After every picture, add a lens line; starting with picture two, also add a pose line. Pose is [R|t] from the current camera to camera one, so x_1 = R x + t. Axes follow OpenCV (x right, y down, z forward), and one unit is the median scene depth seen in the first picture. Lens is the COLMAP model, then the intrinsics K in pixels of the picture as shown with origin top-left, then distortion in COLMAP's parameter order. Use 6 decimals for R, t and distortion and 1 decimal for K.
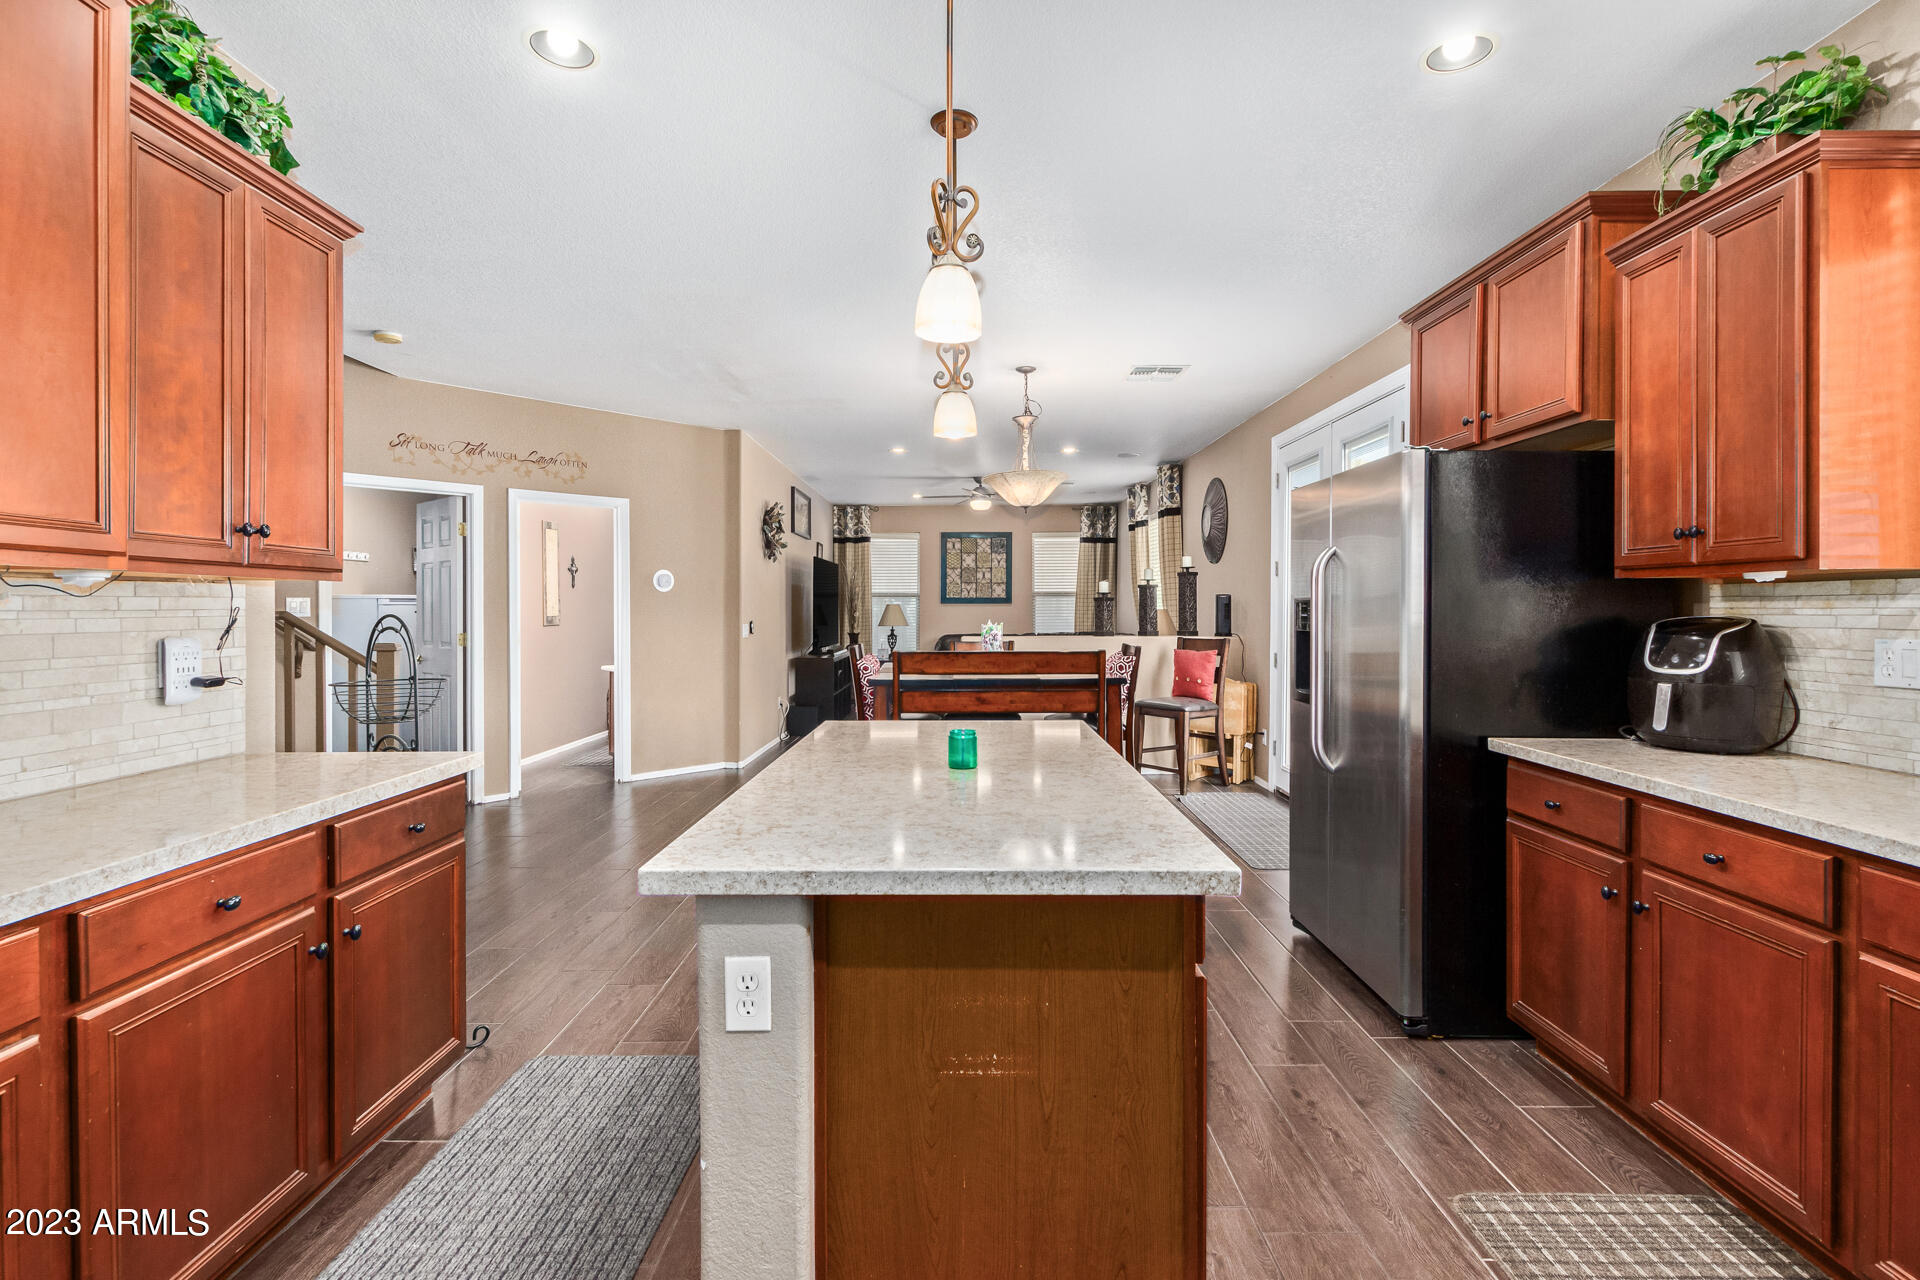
lens RADIAL K [[878.3, 0, 969.1], [0, 878.3, 625.6], [0, 0, 1]] dist [0.010018, -0.000334]
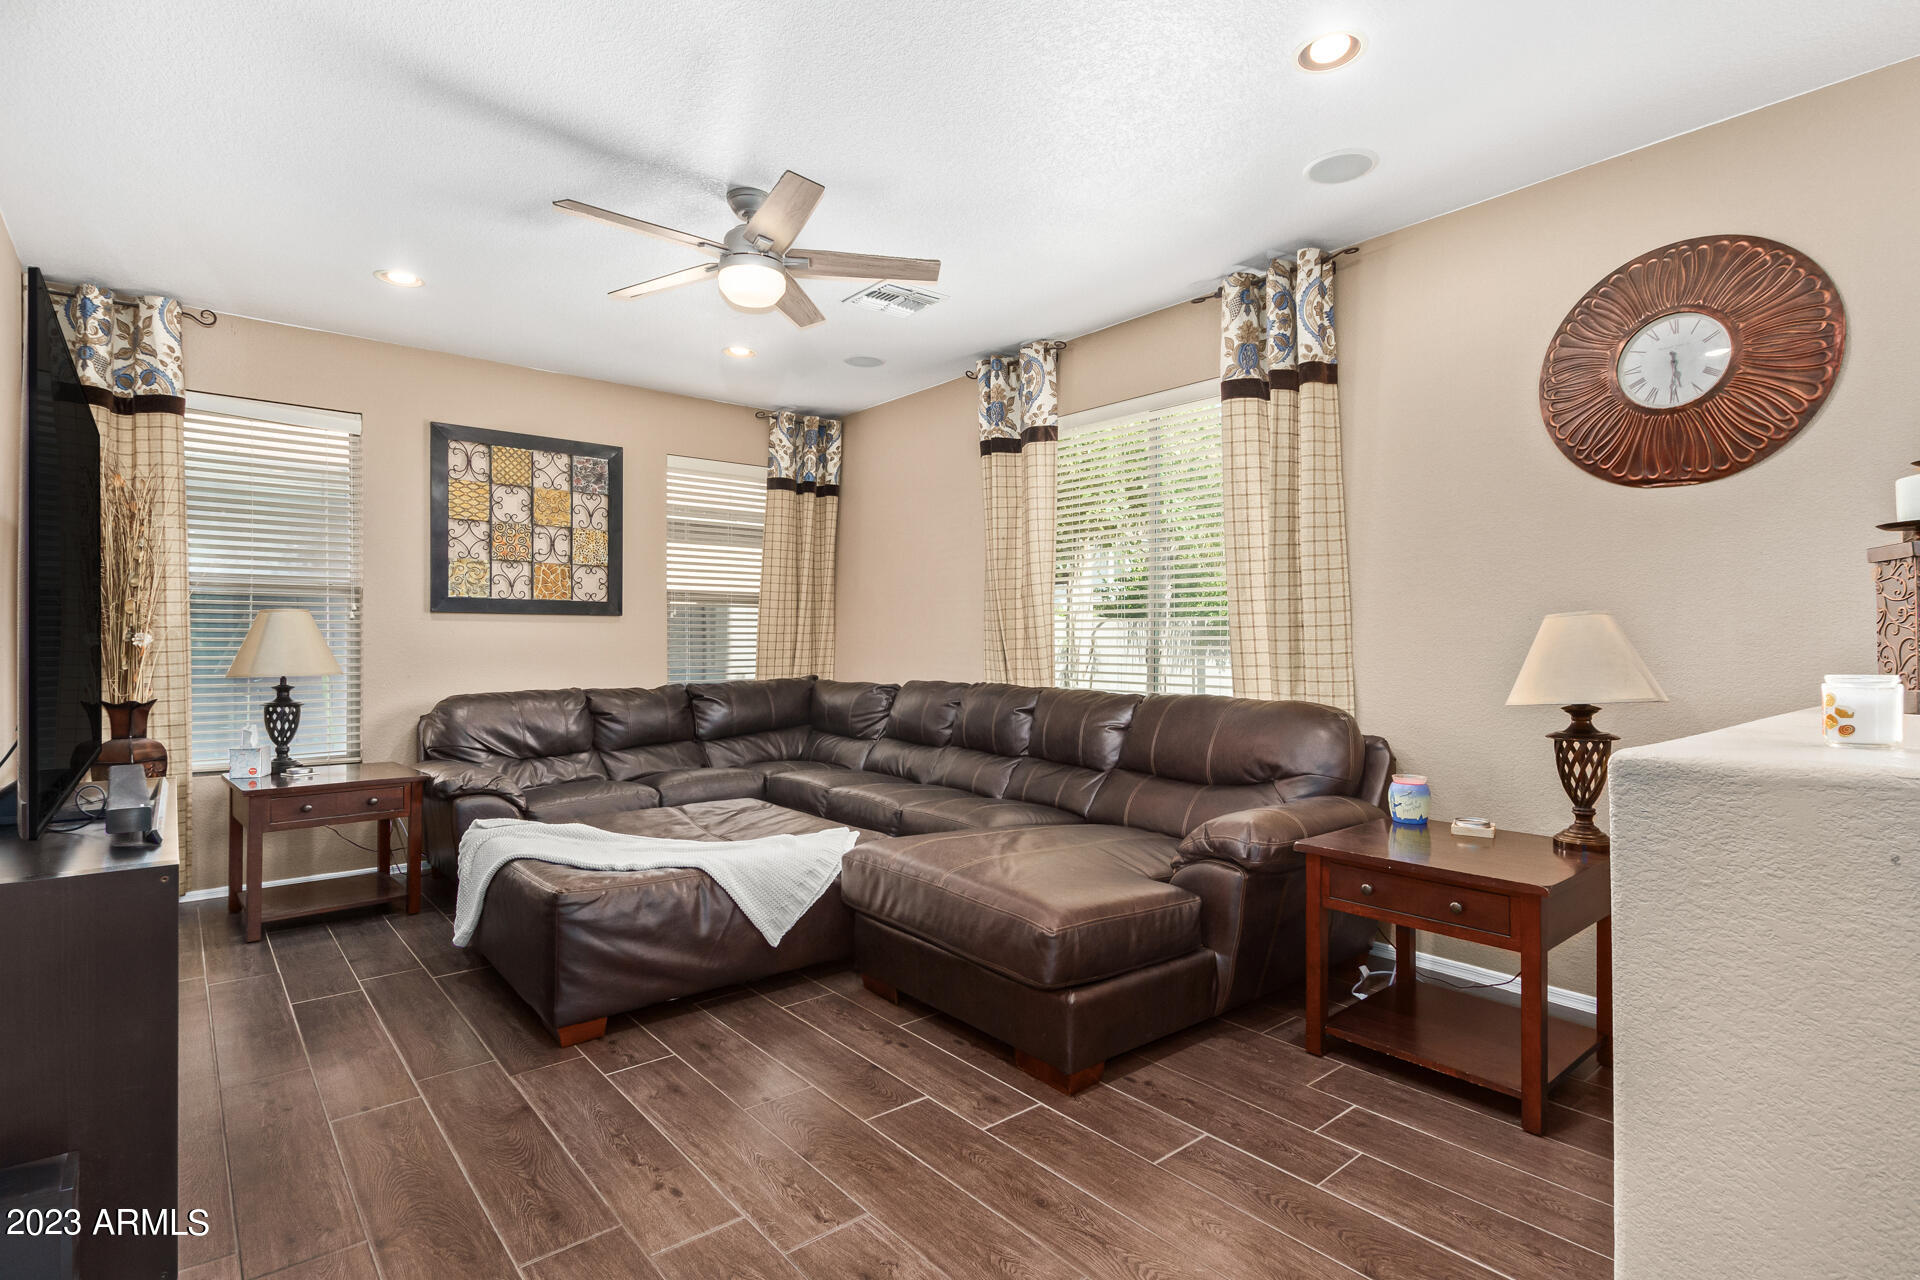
lens RADIAL K [[943.0, 0, 960.0], [0, 943.0, 640.0], [0, 0, 1]] dist [0.022102, 0.000527]
pose [[0.771493, 0.001939, 0.636235, -0.116674], [0.013563, 0.999718, -0.019494, -0.002580], [-0.636094, 0.023669, 0.771249, 0.553510]]
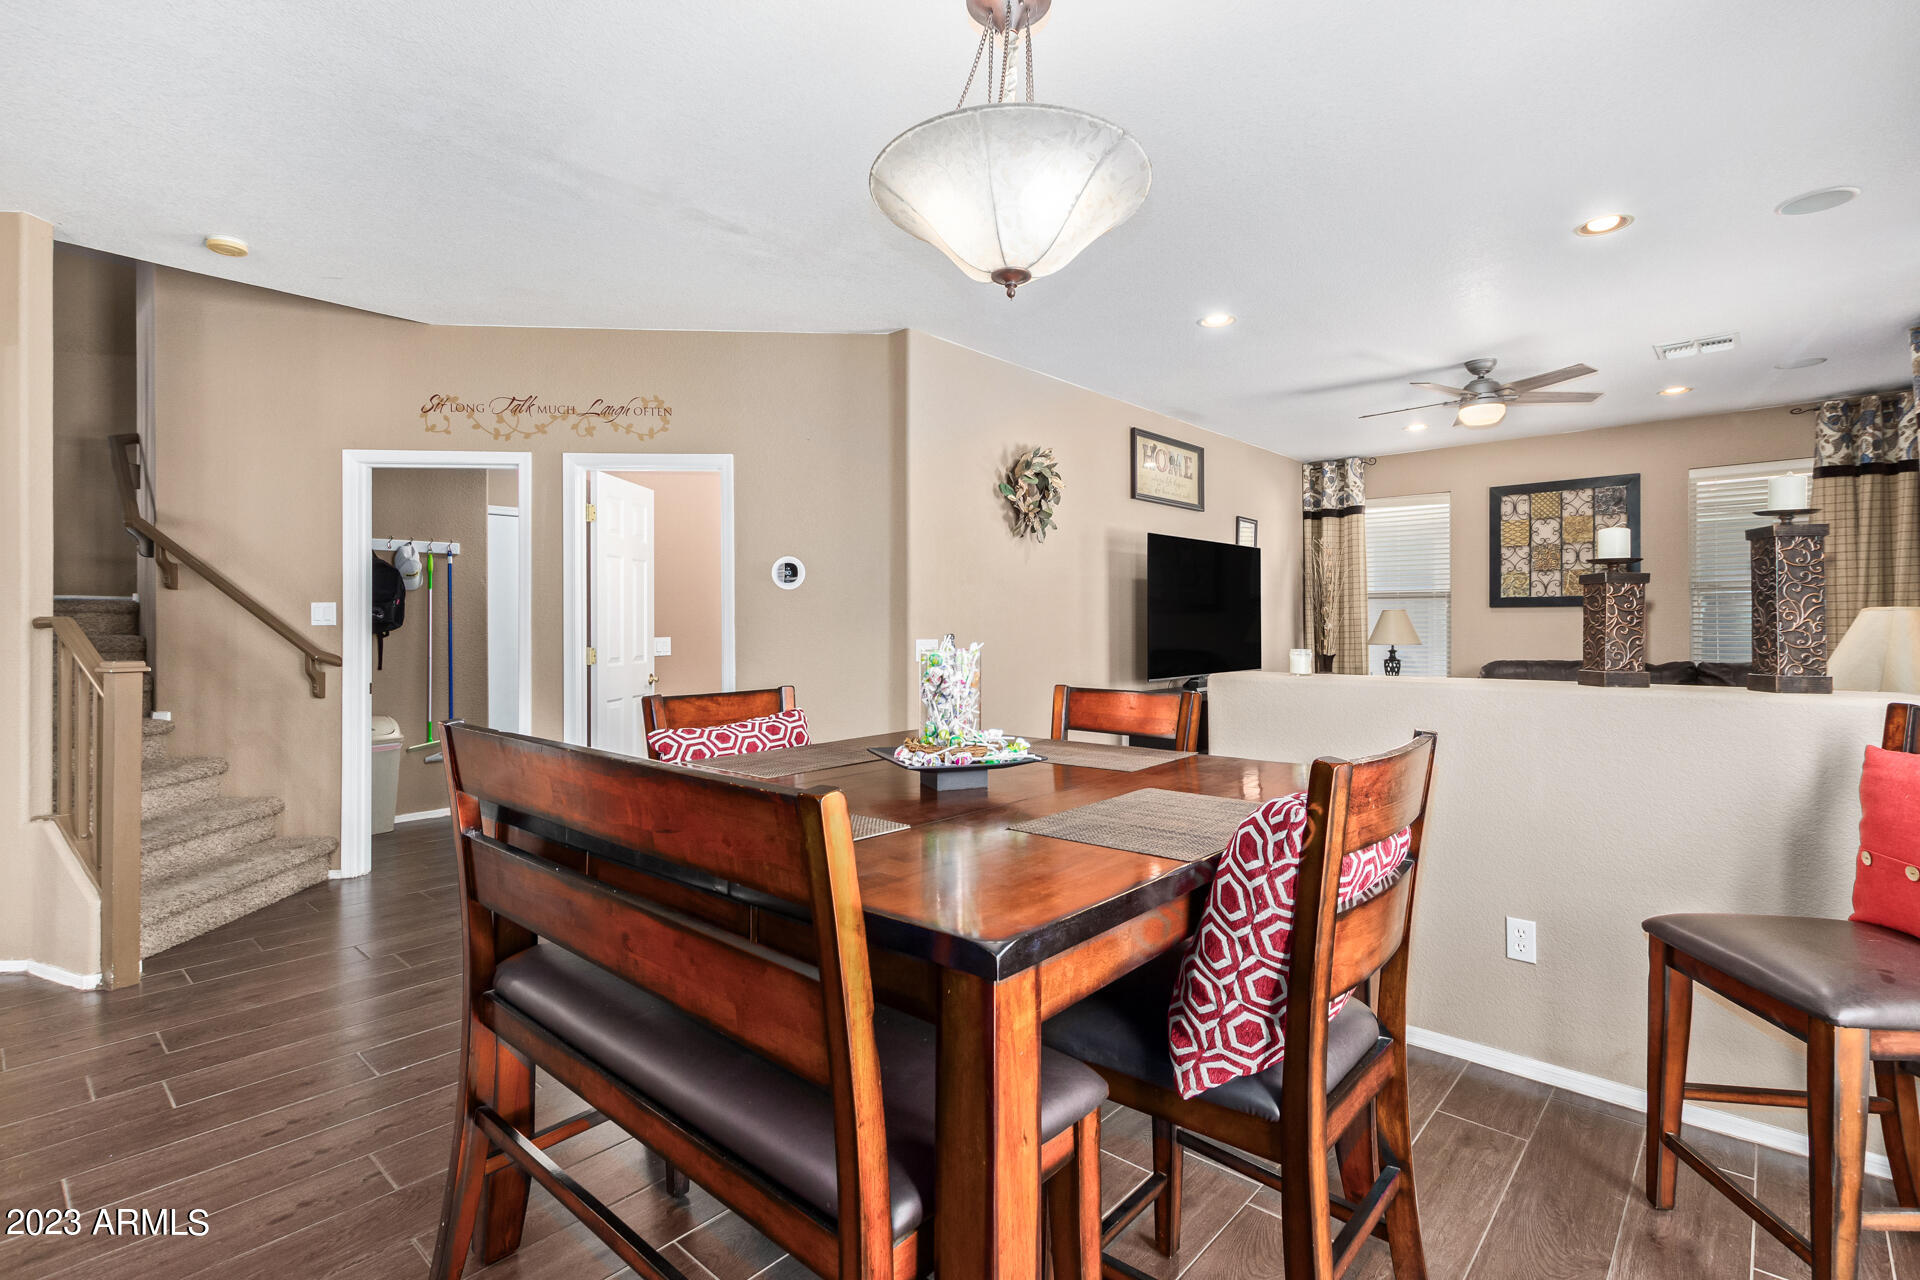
lens RADIAL K [[897.4, 0, 965.2], [0, 897.4, 618.5], [0, 0, 1]] dist [0.014248, -0.008355]
pose [[0.743252, -0.005553, -0.668988, 0.112100], [-0.010078, 0.999759, -0.019495, -0.002560], [0.668936, 0.021232, 0.743017, 0.318947]]
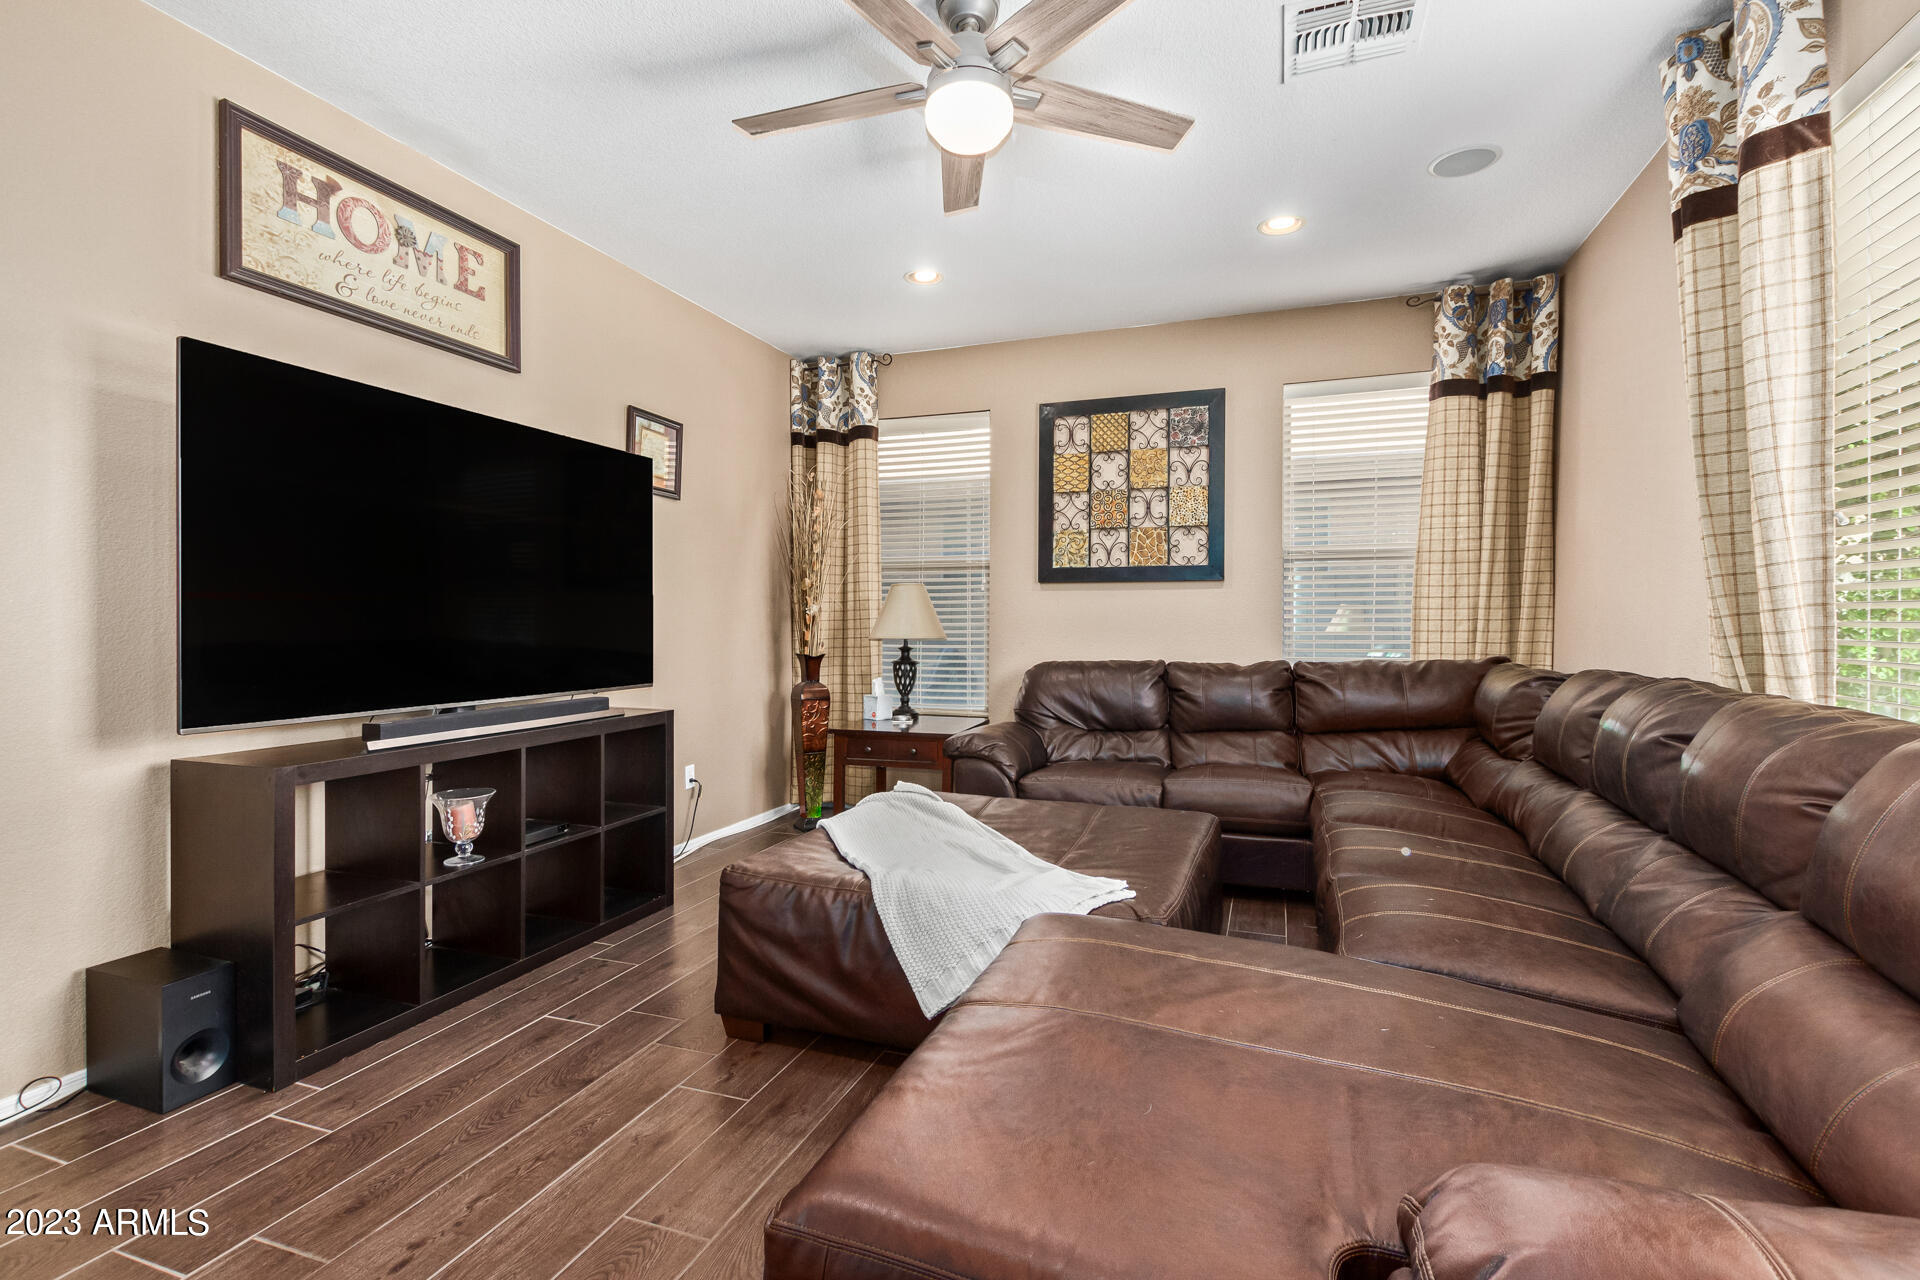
lens RADIAL K [[878.3, 0, 969.1], [0, 878.3, 625.6], [0, 0, 1]] dist [0.010018, -0.000334]
pose [[0.942306, 0.001653, -0.334748, 0.072206], [-0.006823, 0.999875, -0.014270, -0.000181], [0.334683, 0.015731, 0.942200, 0.622931]]
